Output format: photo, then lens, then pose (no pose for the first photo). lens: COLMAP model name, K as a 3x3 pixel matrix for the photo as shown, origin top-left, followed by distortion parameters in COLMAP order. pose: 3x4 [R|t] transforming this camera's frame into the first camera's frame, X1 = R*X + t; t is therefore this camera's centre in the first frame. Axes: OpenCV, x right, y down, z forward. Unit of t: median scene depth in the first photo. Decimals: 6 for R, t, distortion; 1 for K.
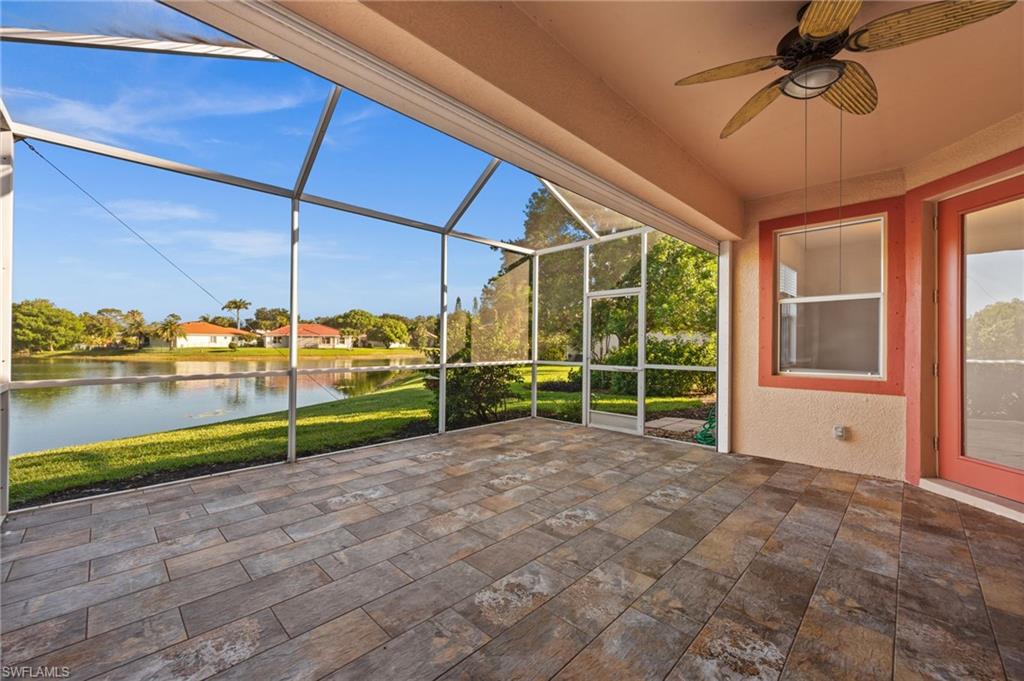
lens RADIAL K [[404.1, 0, 516.6], [0, 404.1, 342.3], [0, 0, 1]] dist [-0.000541, -0.000270]
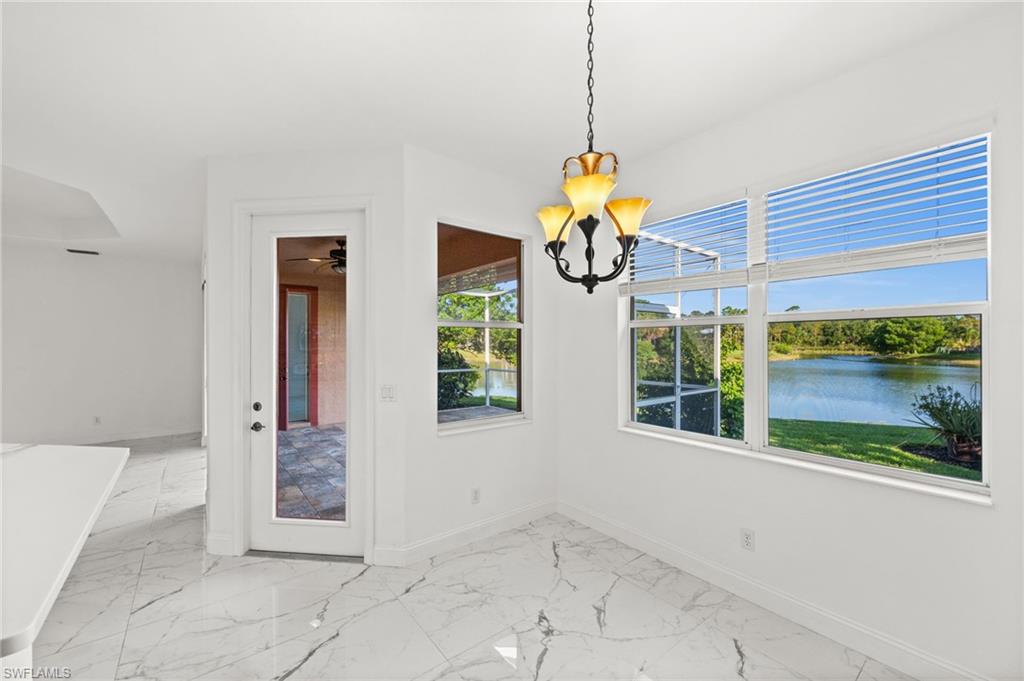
lens RADIAL K [[404.1, 0, 514.5], [0, 404.1, 343.1], [0, 0, 1]] dist [-0.000541, -0.000270]
pose [[-0.119866, -0.006231, -0.992771, 1.489640], [0.002964, 0.999974, -0.006634, -0.064392], [0.992786, -0.003738, -0.119844, 1.131529]]
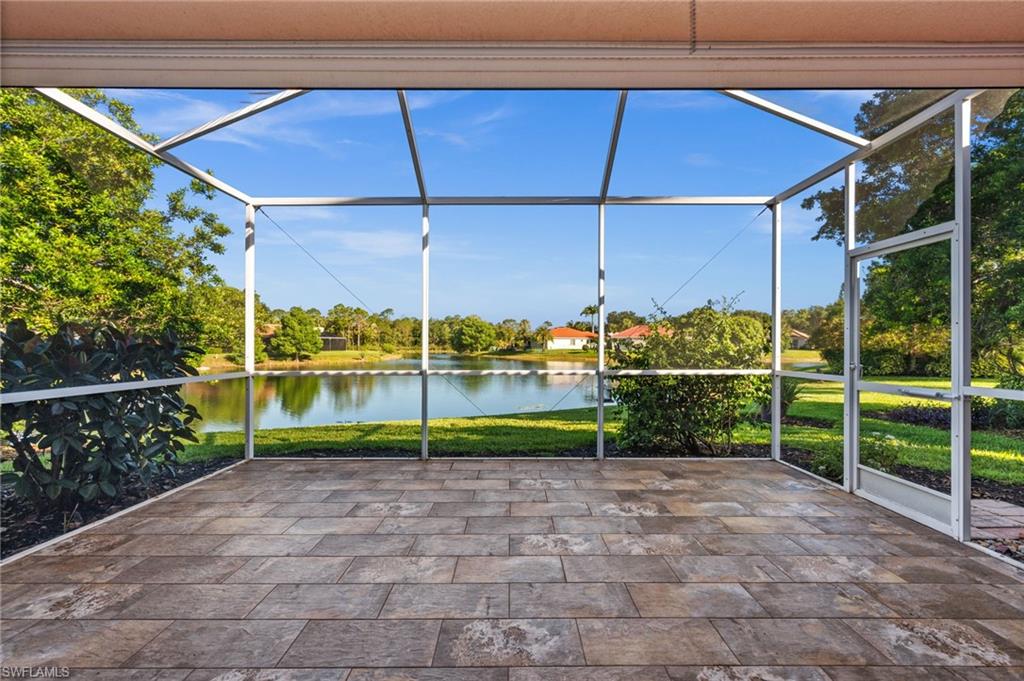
lens RADIAL K [[443.9, 0, 515.5], [0, 443.9, 338.9], [0, 0, 1]] dist [-0.001143, -0.000025]
pose [[0.703501, -0.014827, -0.710539, 0.414673], [0.006909, 0.999878, -0.014024, 0.006357], [0.710660, 0.004957, 0.703518, 0.371316]]
